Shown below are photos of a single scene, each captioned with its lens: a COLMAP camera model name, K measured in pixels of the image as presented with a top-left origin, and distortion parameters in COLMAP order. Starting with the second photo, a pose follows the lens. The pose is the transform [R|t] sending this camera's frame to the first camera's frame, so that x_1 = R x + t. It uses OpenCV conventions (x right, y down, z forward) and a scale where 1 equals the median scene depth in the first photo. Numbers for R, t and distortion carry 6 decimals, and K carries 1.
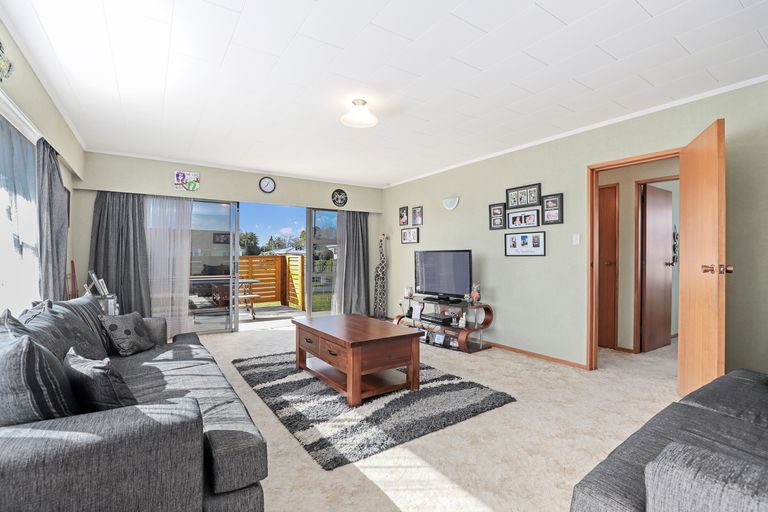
lens RADIAL K [[357.6, 0, 390.3], [0, 357.6, 259.1], [0, 0, 1]] dist [-0.041888, 0.011003]
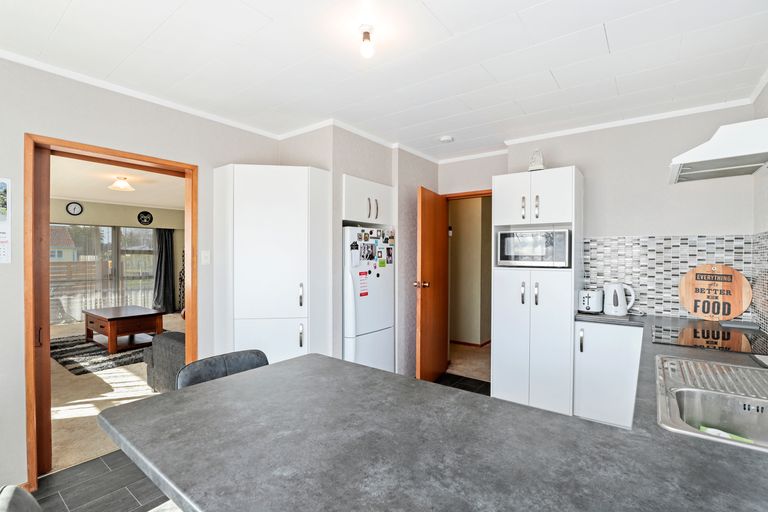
lens RADIAL K [[357.6, 0, 390.3], [0, 357.6, 259.1], [0, 0, 1]] dist [-0.041888, 0.011003]
pose [[0.946605, 0.002068, 0.322390, 0.490697], [-0.003982, 0.999978, 0.005278, -0.059649], [-0.322372, -0.006280, 0.946592, -0.827264]]
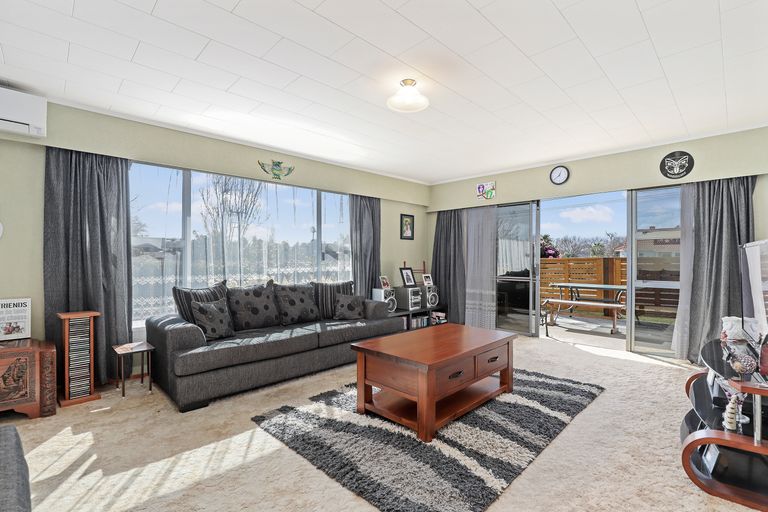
lens RADIAL K [[357.6, 0, 390.3], [0, 357.6, 259.1], [0, 0, 1]] dist [-0.041888, 0.011003]
pose [[0.176552, -0.001348, -0.984290, 0.647088], [-0.005408, 0.999983, -0.002340, -0.000805], [0.984276, 0.005737, 0.176542, 0.674544]]
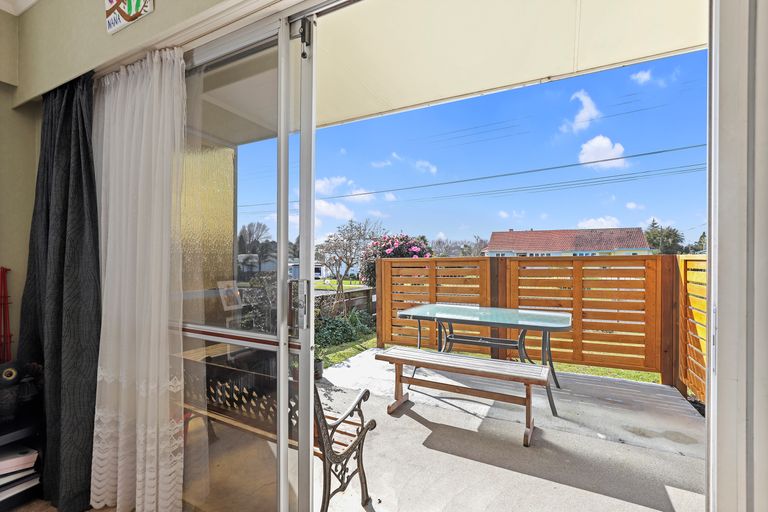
lens RADIAL K [[357.6, 0, 390.3], [0, 357.6, 259.1], [0, 0, 1]] dist [-0.041888, 0.011003]
pose [[0.480462, -0.001195, -0.877015, -0.291049], [-0.004708, 0.999981, -0.003941, -0.007876], [0.877003, 0.006022, 0.480447, 1.403491]]
